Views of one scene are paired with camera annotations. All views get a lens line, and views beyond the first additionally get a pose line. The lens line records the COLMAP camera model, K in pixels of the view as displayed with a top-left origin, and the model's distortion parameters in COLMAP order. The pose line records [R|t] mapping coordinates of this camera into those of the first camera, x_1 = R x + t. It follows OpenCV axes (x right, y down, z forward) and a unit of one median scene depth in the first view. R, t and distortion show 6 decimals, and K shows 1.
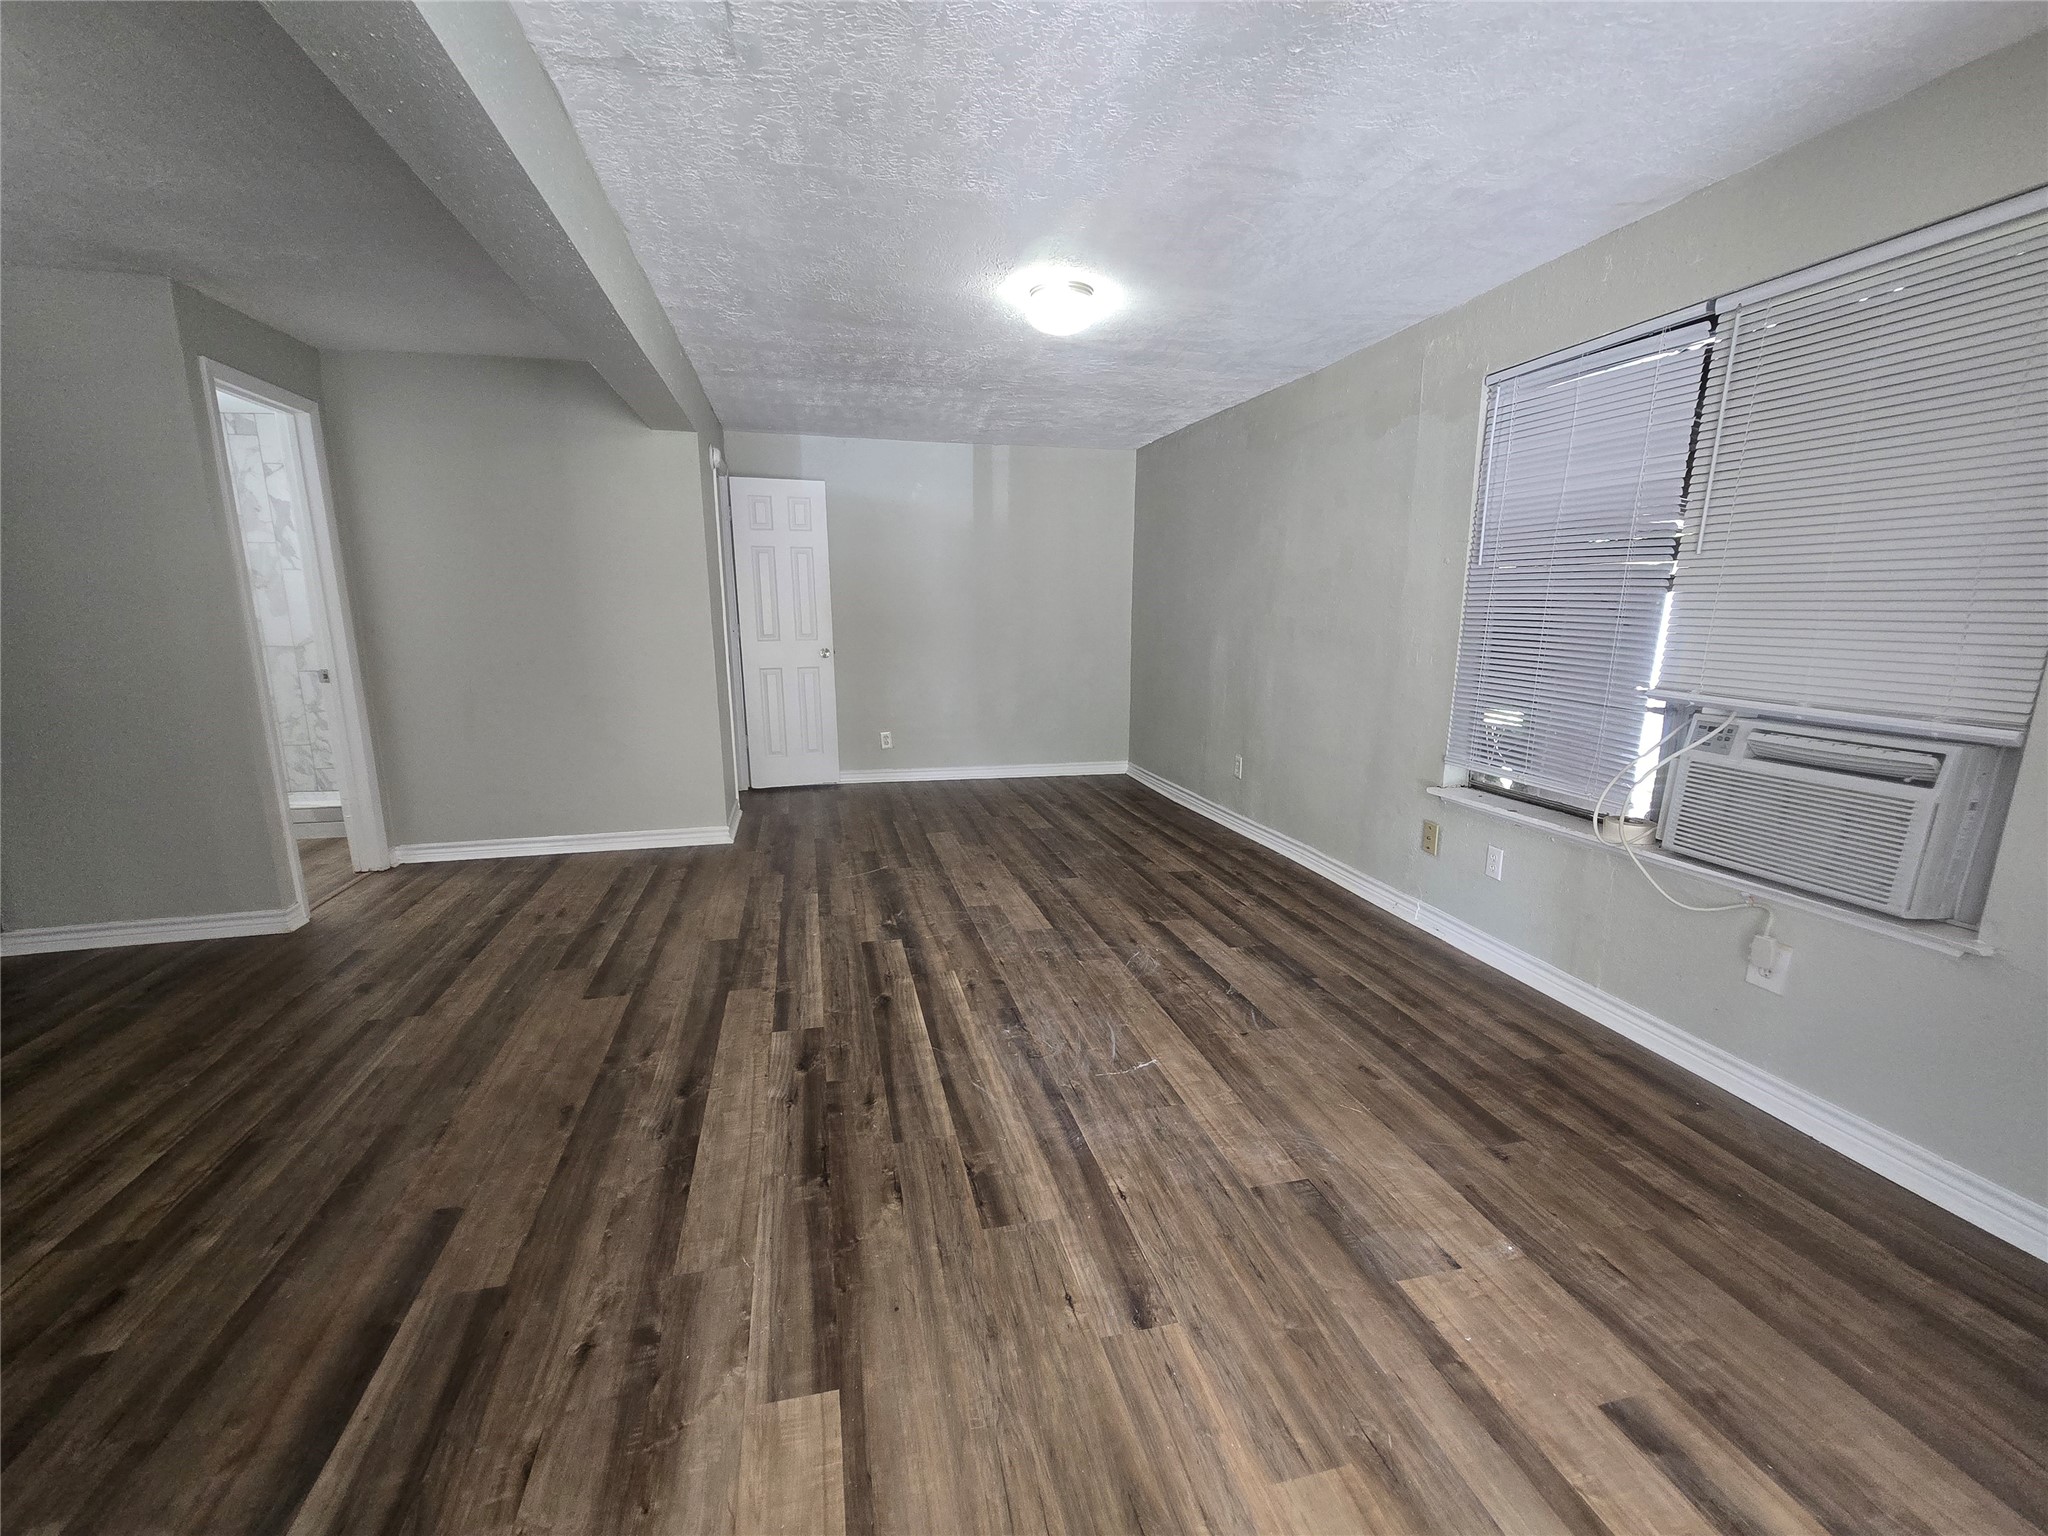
lens RADIAL K [[833.1, 0, 1022.5], [0, 833.1, 777.1], [0, 0, 1]] dist [-0.000694, 0.000684]
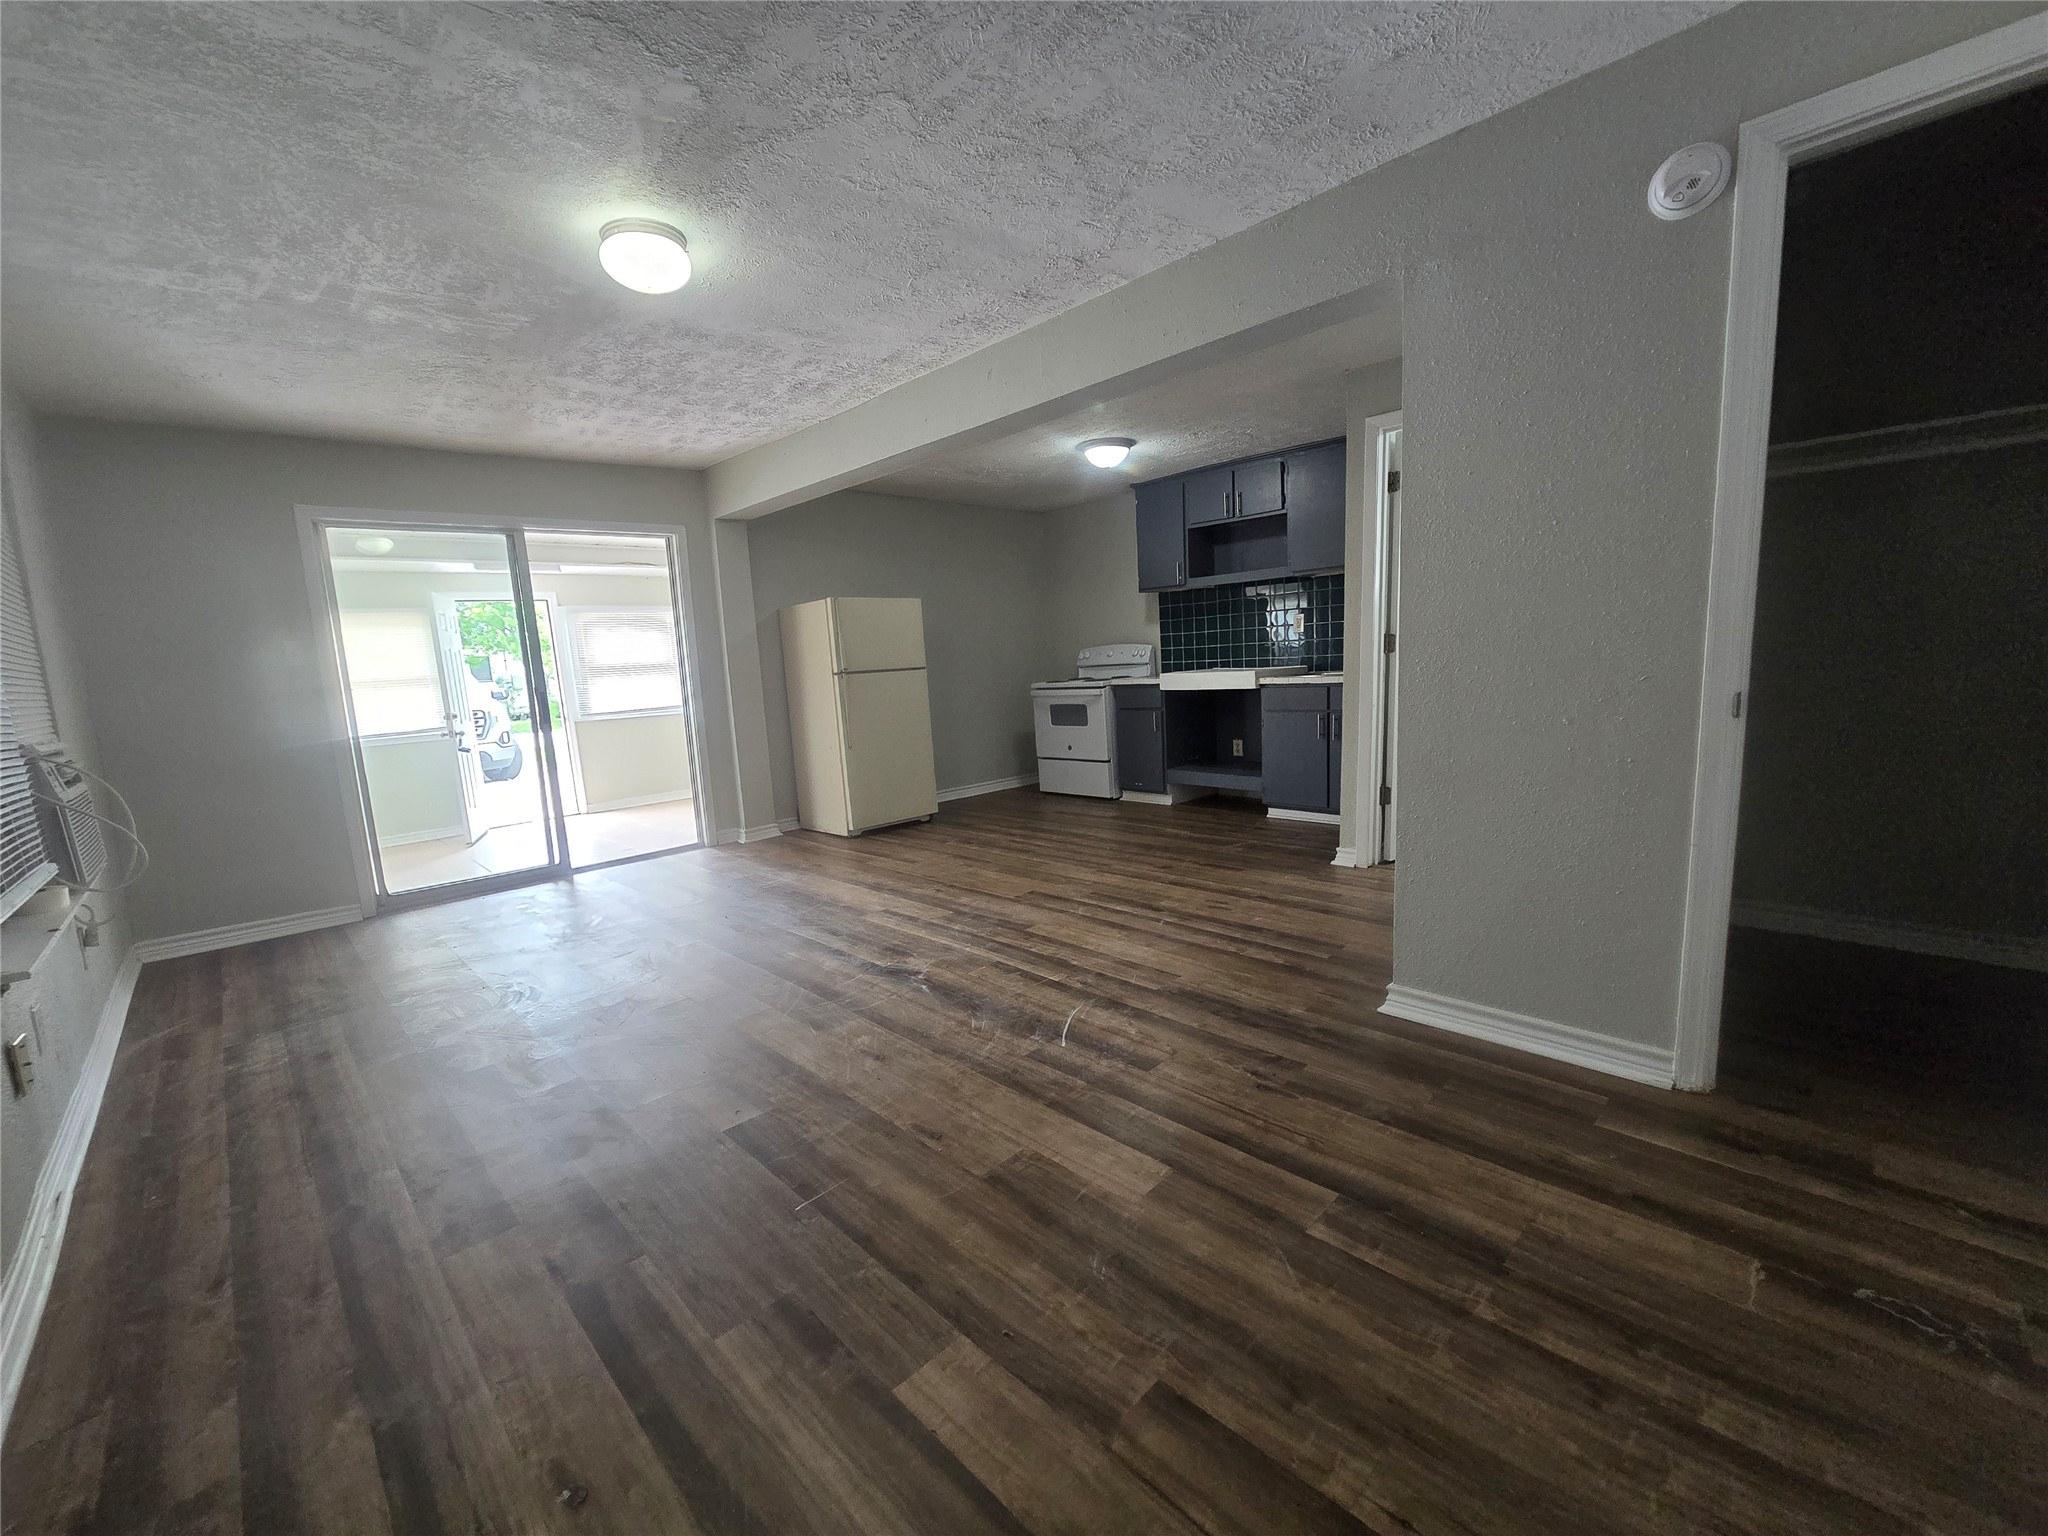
lens RADIAL K [[831.5, 0, 1025.7], [0, 831.5, 783.6], [0, 0, 1]] dist [0.005565, -0.004108]
pose [[-0.860074, 0.120820, -0.495657, 0.224307], [-0.050762, 0.946465, 0.318792, -0.435507], [0.507638, 0.299345, -0.807896, 2.376122]]
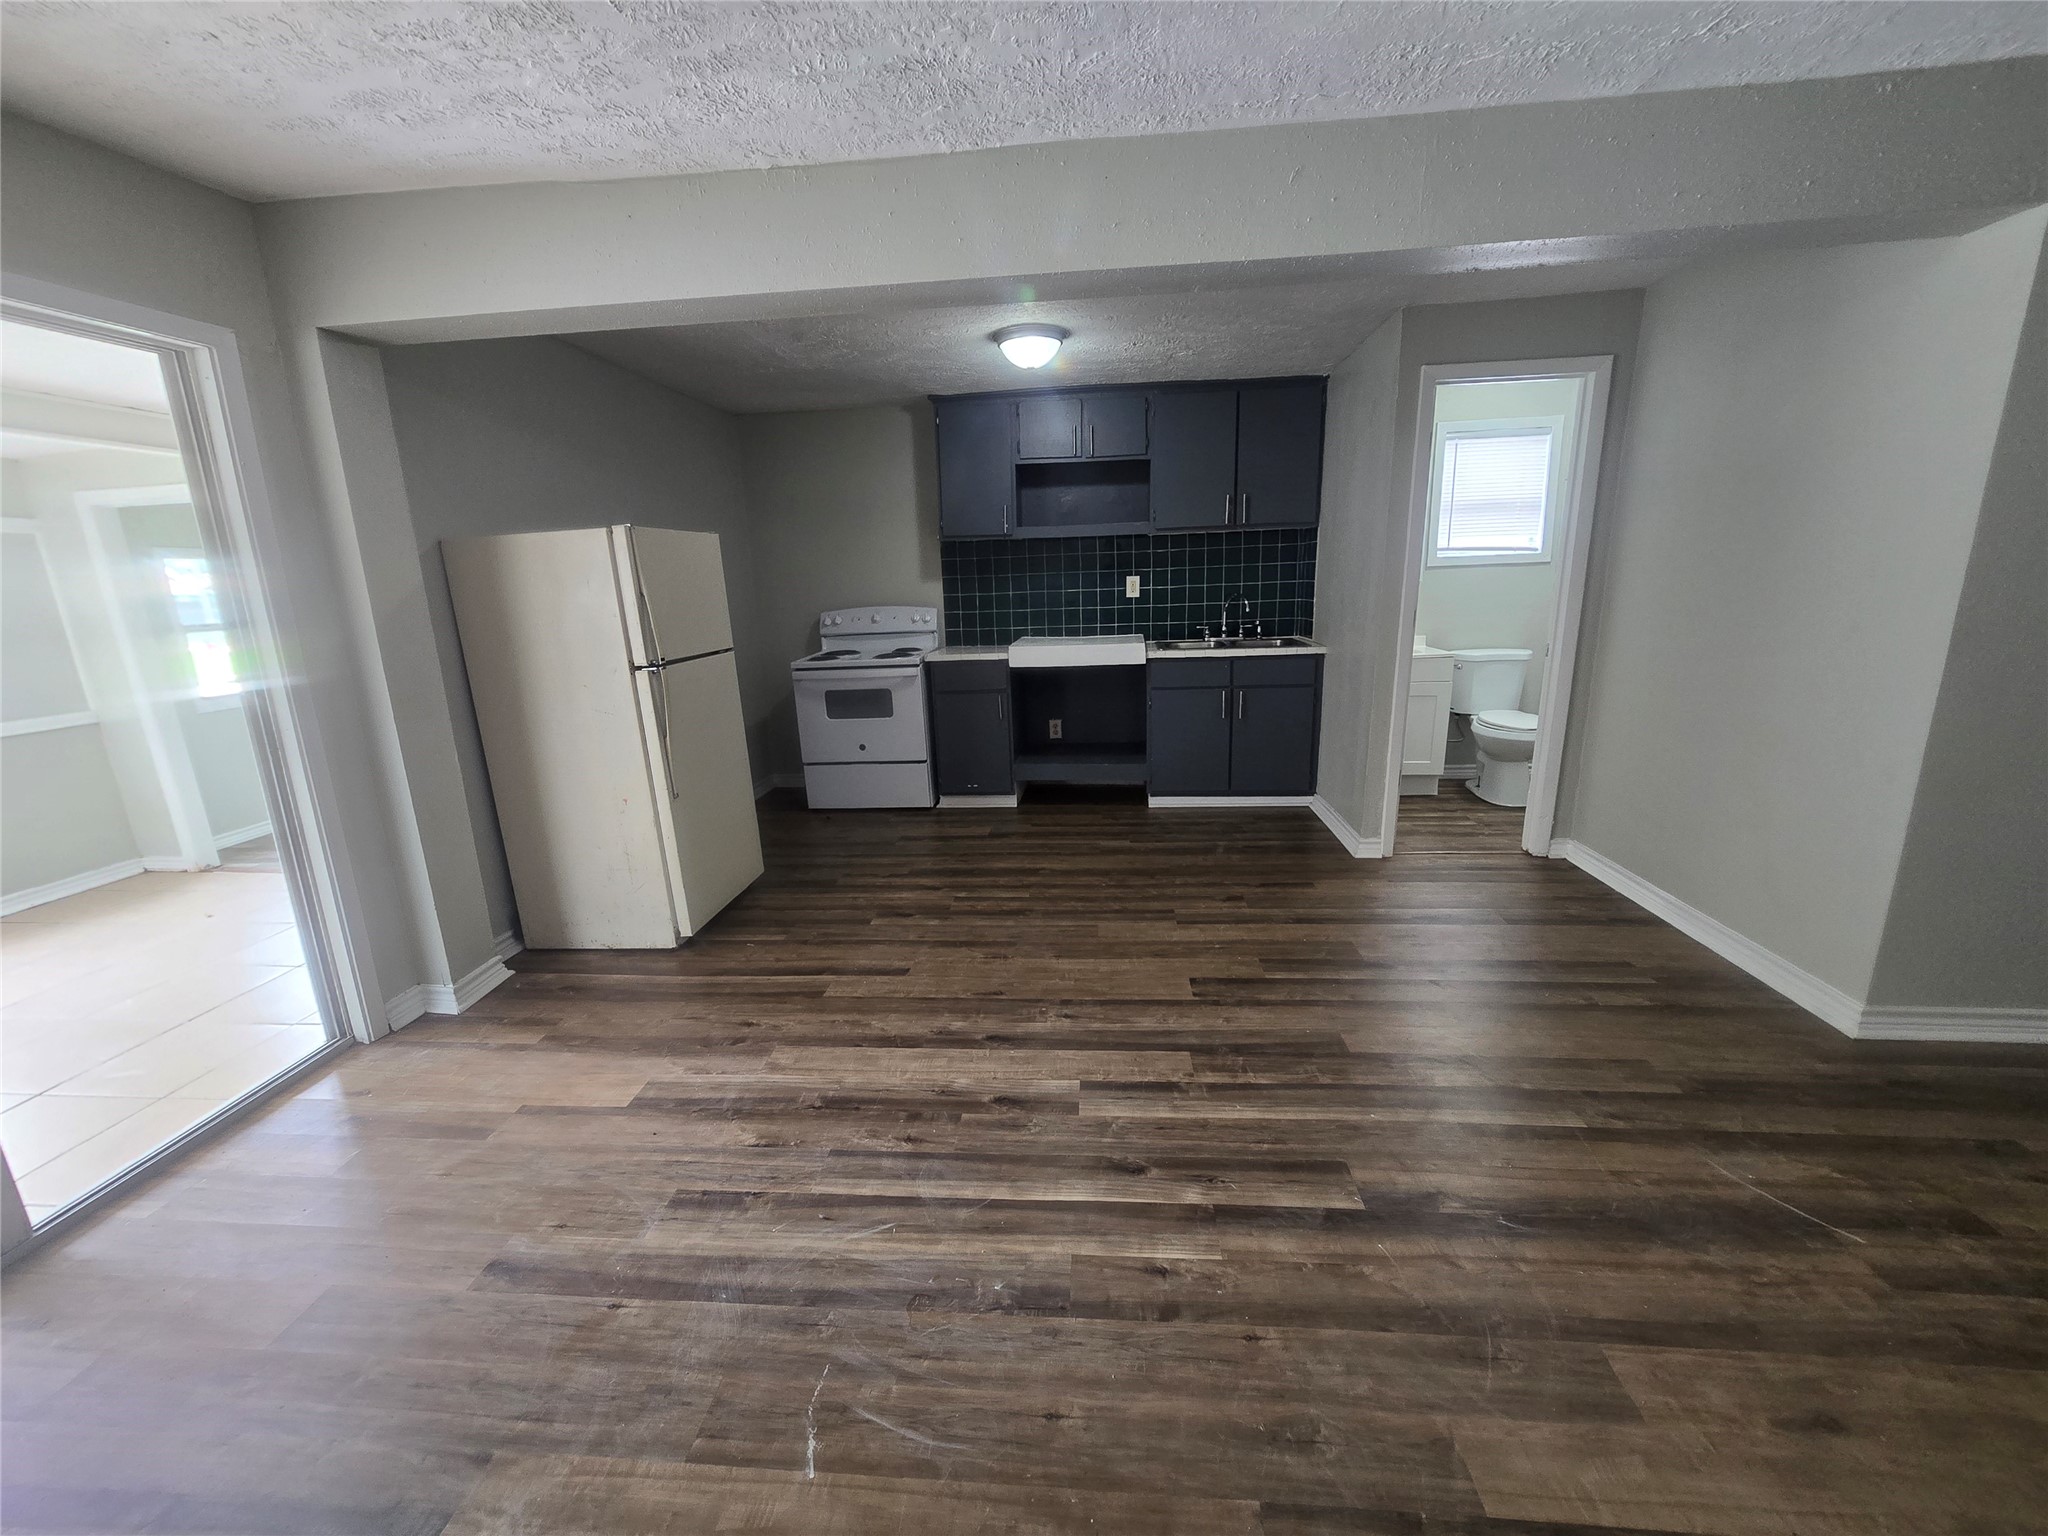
lens RADIAL K [[837.3, 0, 1006.6], [0, 837.3, 779.8], [0, 0, 1]] dist [-0.001761, 0.000026]
pose [[-0.336002, 0.233228, -0.912528, 0.499280], [-0.153380, 0.942374, 0.297332, -0.271767], [0.929288, 0.239868, -0.280867, 1.130341]]
